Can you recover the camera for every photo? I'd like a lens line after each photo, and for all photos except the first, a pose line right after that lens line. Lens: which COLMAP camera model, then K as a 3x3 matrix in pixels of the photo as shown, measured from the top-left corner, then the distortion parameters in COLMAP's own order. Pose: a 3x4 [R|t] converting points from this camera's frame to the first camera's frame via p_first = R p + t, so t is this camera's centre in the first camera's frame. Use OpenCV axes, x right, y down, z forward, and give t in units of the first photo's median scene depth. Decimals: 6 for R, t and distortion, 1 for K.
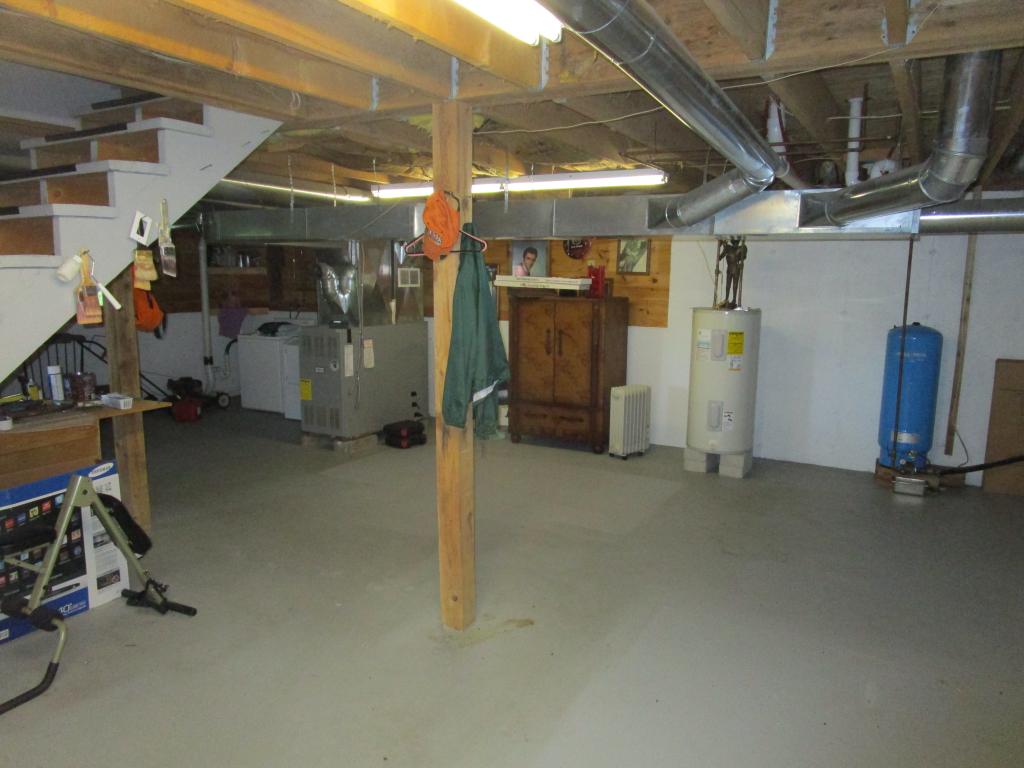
lens RADIAL K [[728.0, 0, 512.6], [0, 728.0, 389.1], [0, 0, 1]] dist [-0.028597, -0.000431]
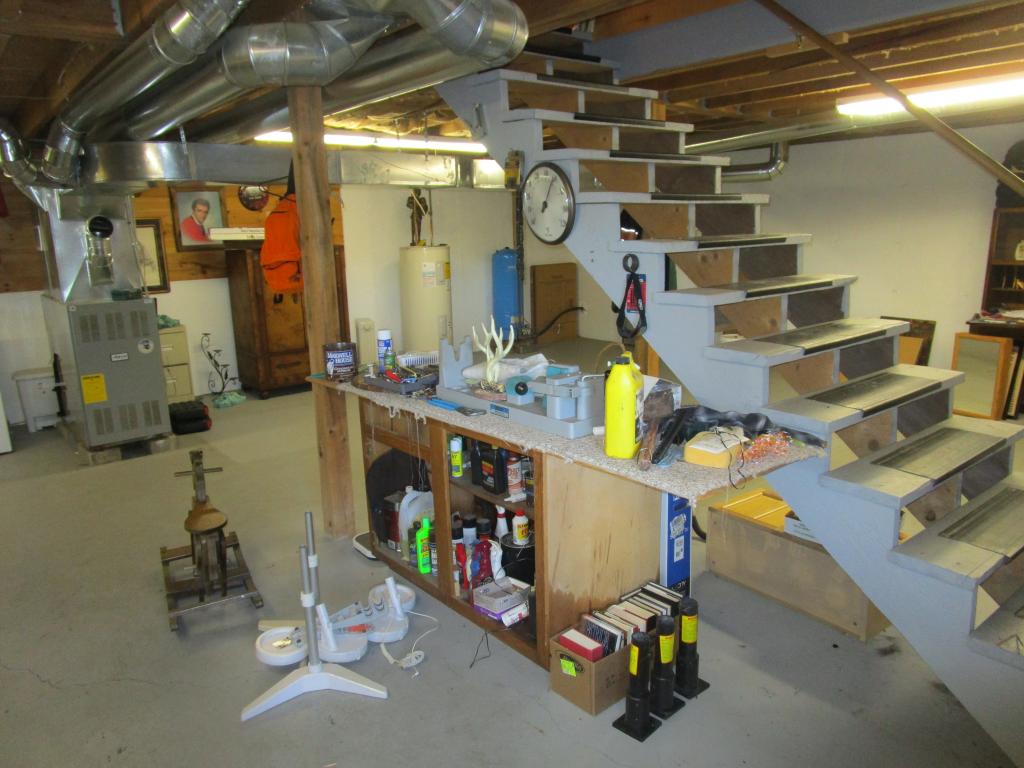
lens RADIAL K [[728.0, 0, 512.5], [0, 728.0, 387.2], [0, 0, 1]] dist [-0.028597, -0.000431]
pose [[0.377333, -0.220712, 0.899392, -0.765589], [0.175275, 0.970652, 0.164664, -0.045927], [-0.909340, 0.095507, 0.404944, 0.304546]]
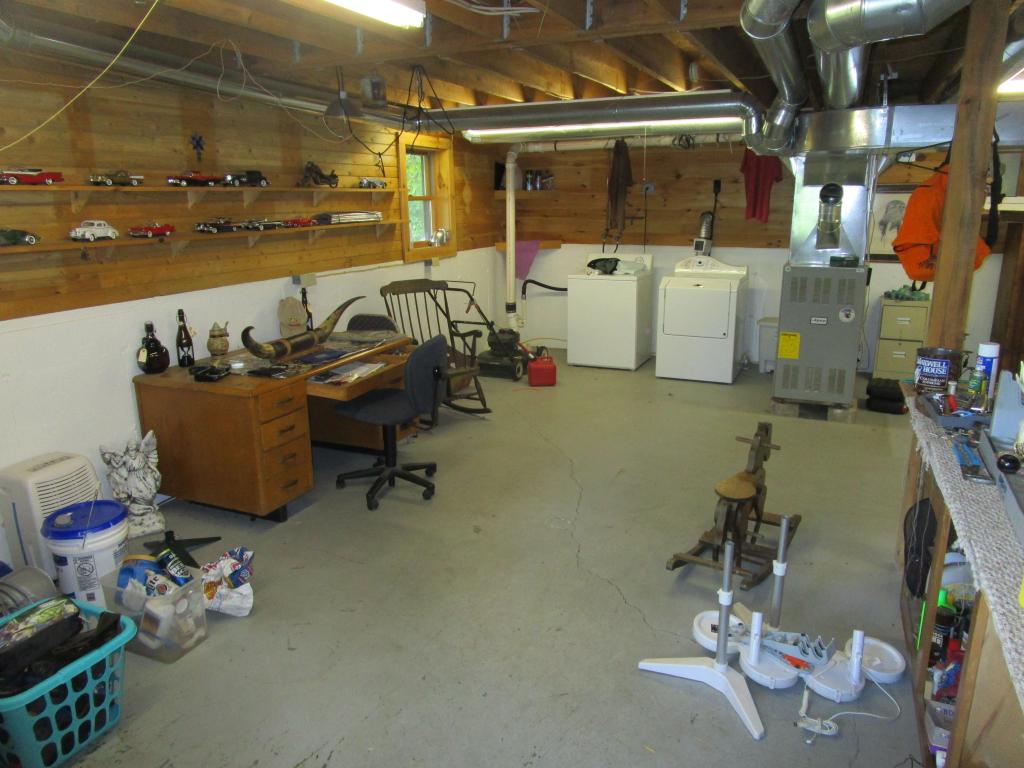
lens RADIAL K [[728.0, 0, 508.4], [0, 728.0, 384.9], [0, 0, 1]] dist [-0.028597, -0.000431]
pose [[0.997307, -0.035471, 0.064184, -0.626774], [0.029283, 0.995056, 0.094903, -0.039571], [-0.067233, -0.092768, 0.993415, 0.223618]]
